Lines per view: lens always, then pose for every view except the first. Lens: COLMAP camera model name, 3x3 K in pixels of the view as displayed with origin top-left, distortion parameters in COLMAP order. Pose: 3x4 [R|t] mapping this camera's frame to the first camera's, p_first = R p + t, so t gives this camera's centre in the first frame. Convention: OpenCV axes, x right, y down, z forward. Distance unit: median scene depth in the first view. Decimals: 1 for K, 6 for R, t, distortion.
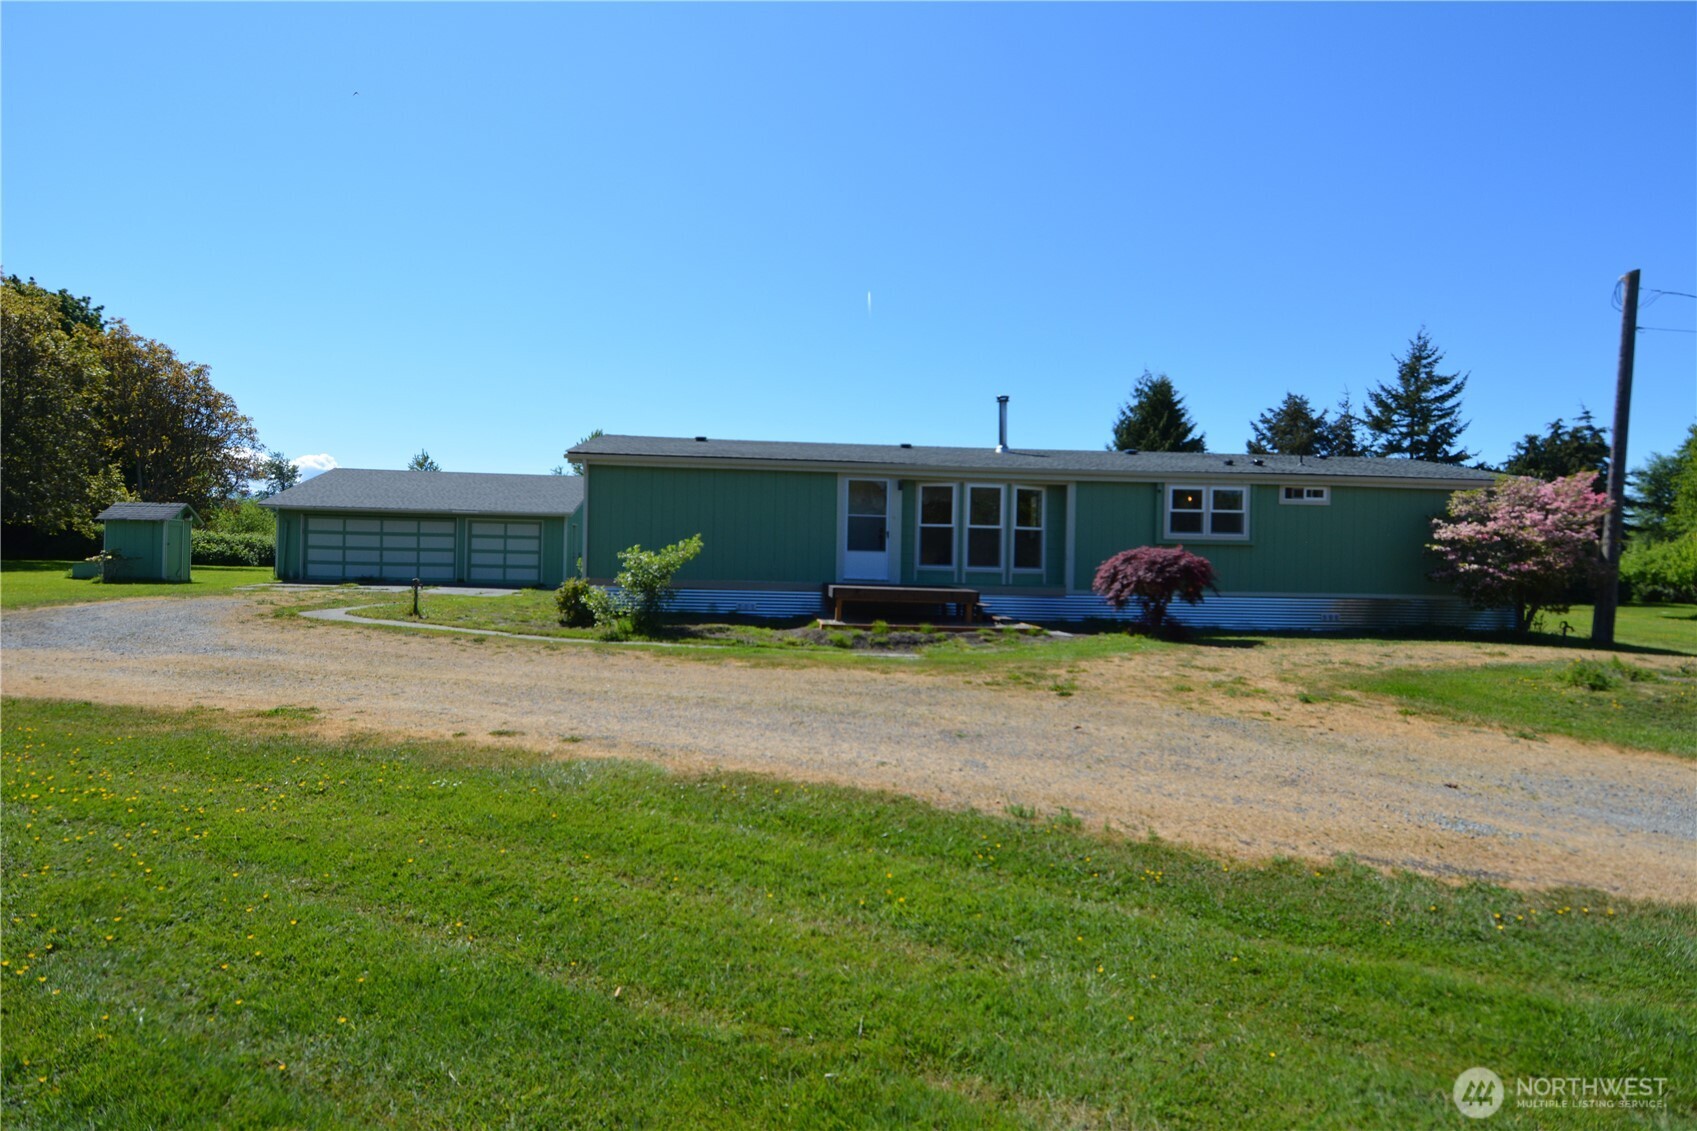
lens RADIAL K [[890.6, 0, 841.9], [0, 890.6, 565.2], [0, 0, 1]] dist [0.049477, -0.051229]
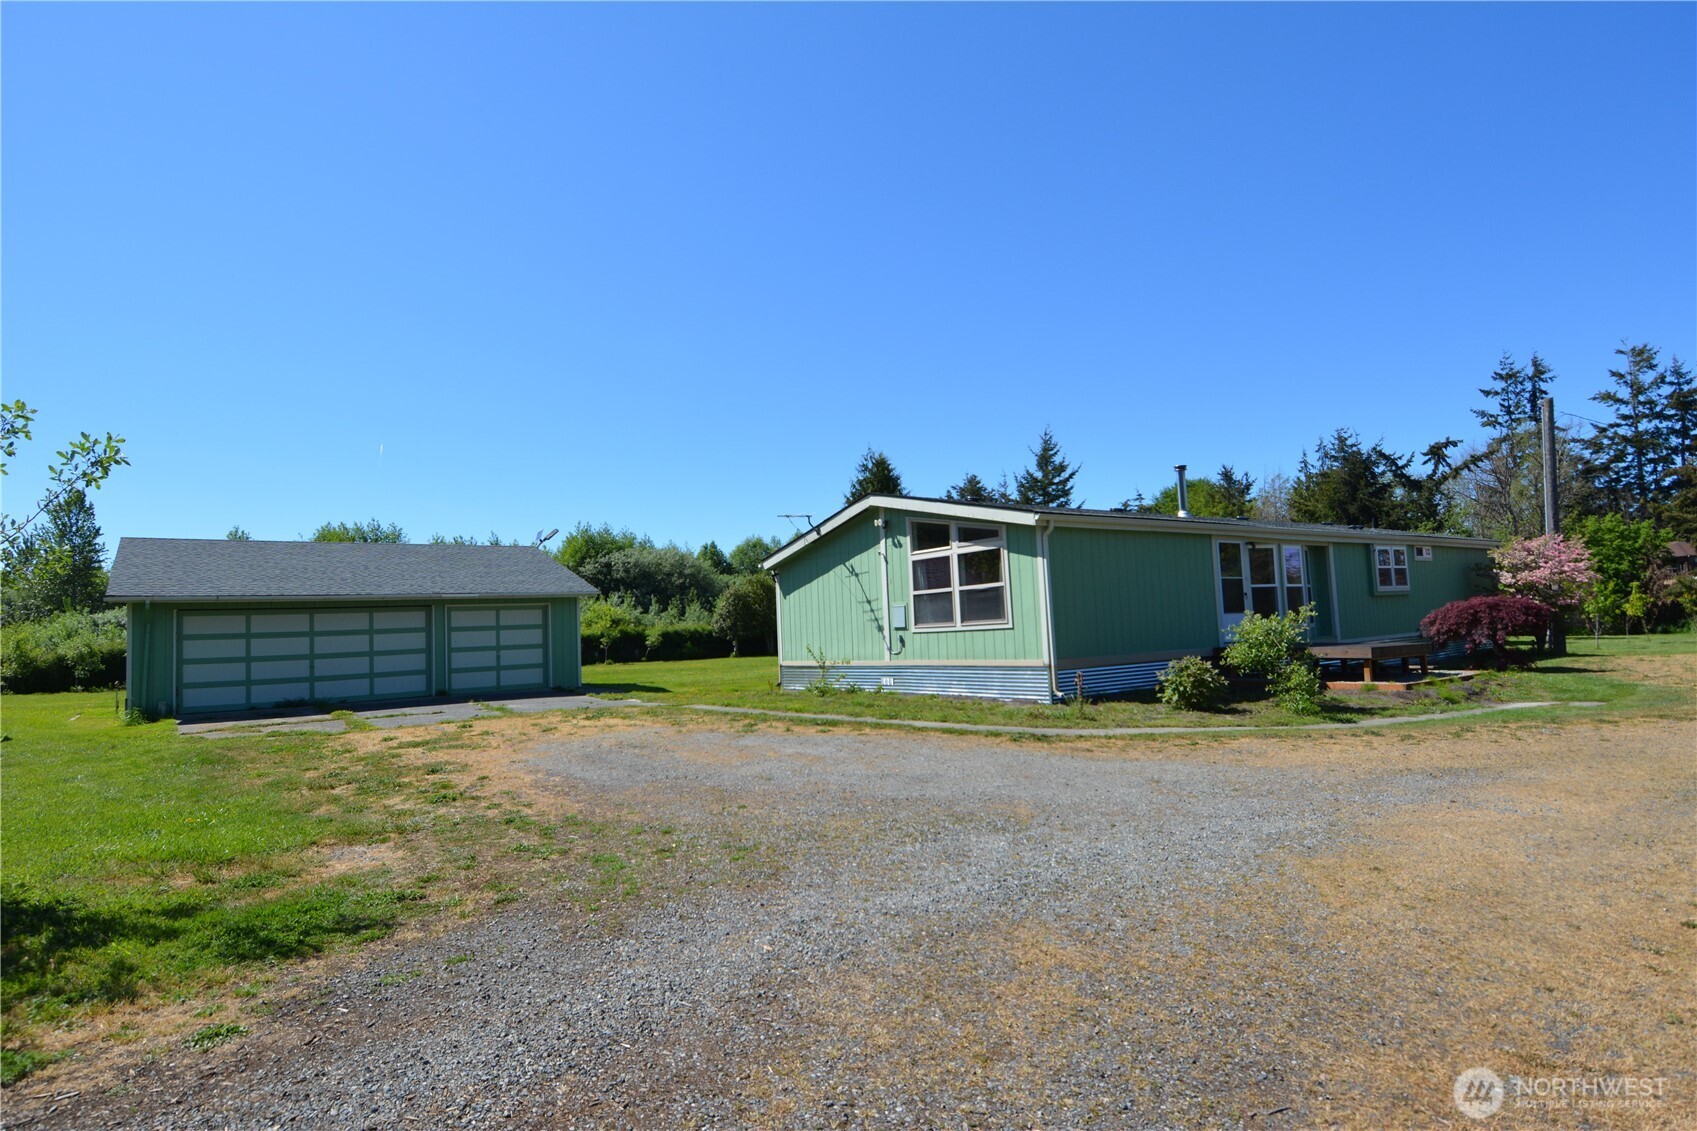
lens RADIAL K [[890.6, 0, 841.9], [0, 890.6, 565.2], [0, 0, 1]] dist [0.049477, -0.051229]
pose [[0.847436, -0.018082, 0.530589, -0.536496], [0.059721, 0.996323, -0.061431, -0.021260], [-0.527527, 0.083746, 0.845400, 0.225589]]
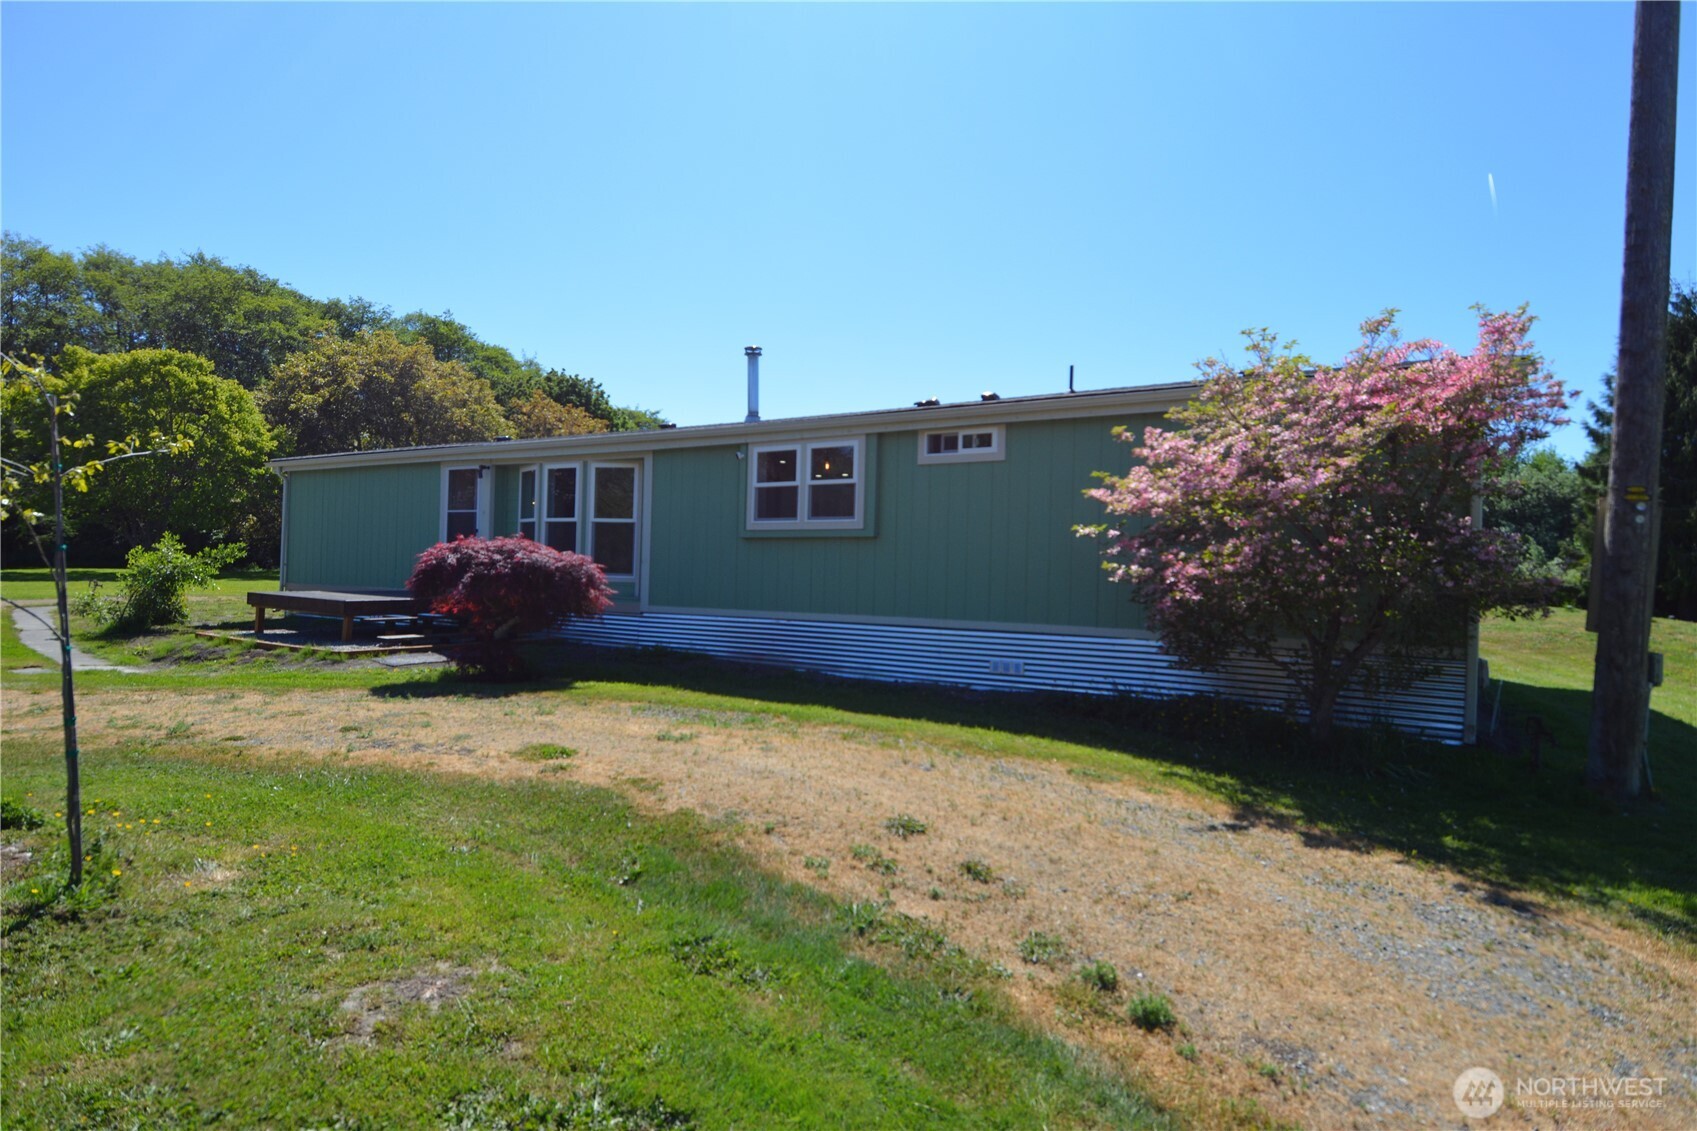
lens RADIAL K [[875.3, 0, 840.4], [0, 875.3, 575.4], [0, 0, 1]] dist [0.047211, -0.052370]
pose [[0.833208, -0.000312, -0.552960, 0.471595], [-0.013723, 0.999680, -0.021242, 0.009548], [0.552790, 0.025288, 0.832937, 0.318922]]
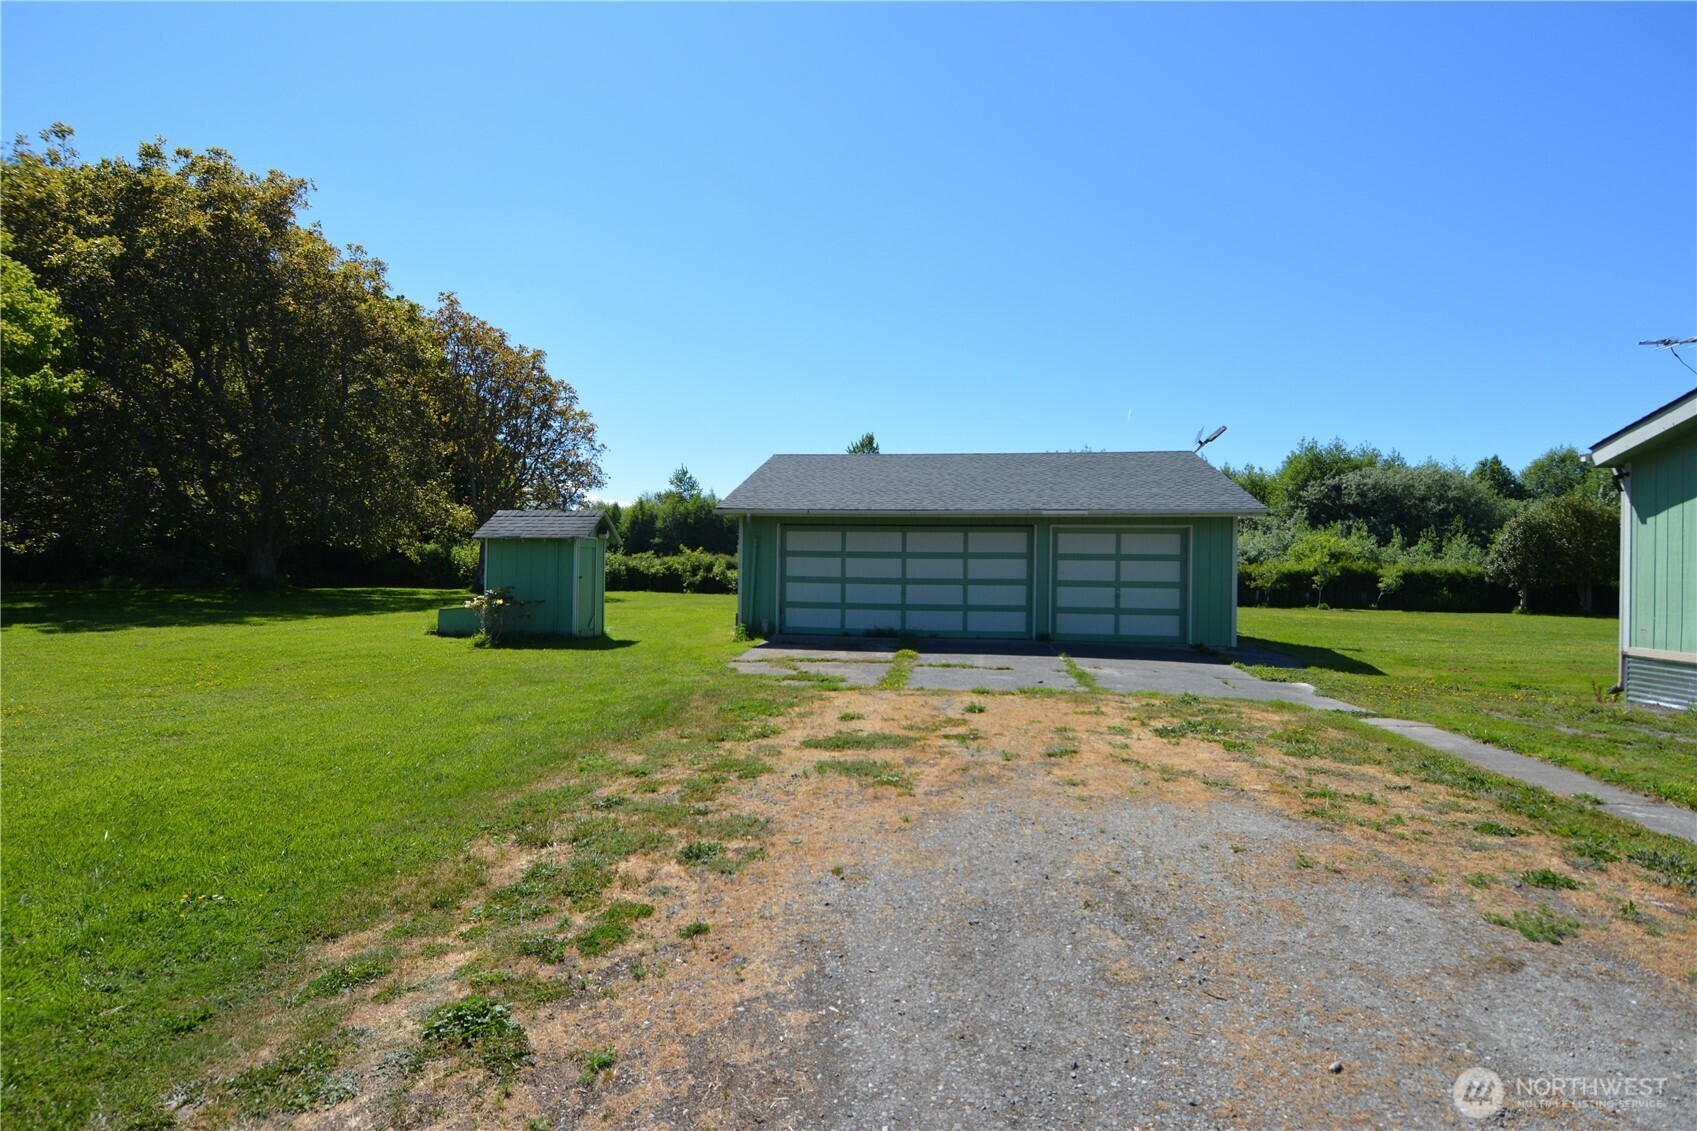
lens RADIAL K [[875.3, 0, 840.4], [0, 875.3, 575.4], [0, 0, 1]] dist [0.047211, -0.052370]
pose [[0.975428, -0.007725, -0.220184, -0.431303], [0.008190, 0.999966, 0.001201, -0.023085], [0.220167, -0.002975, 0.975458, 0.445706]]
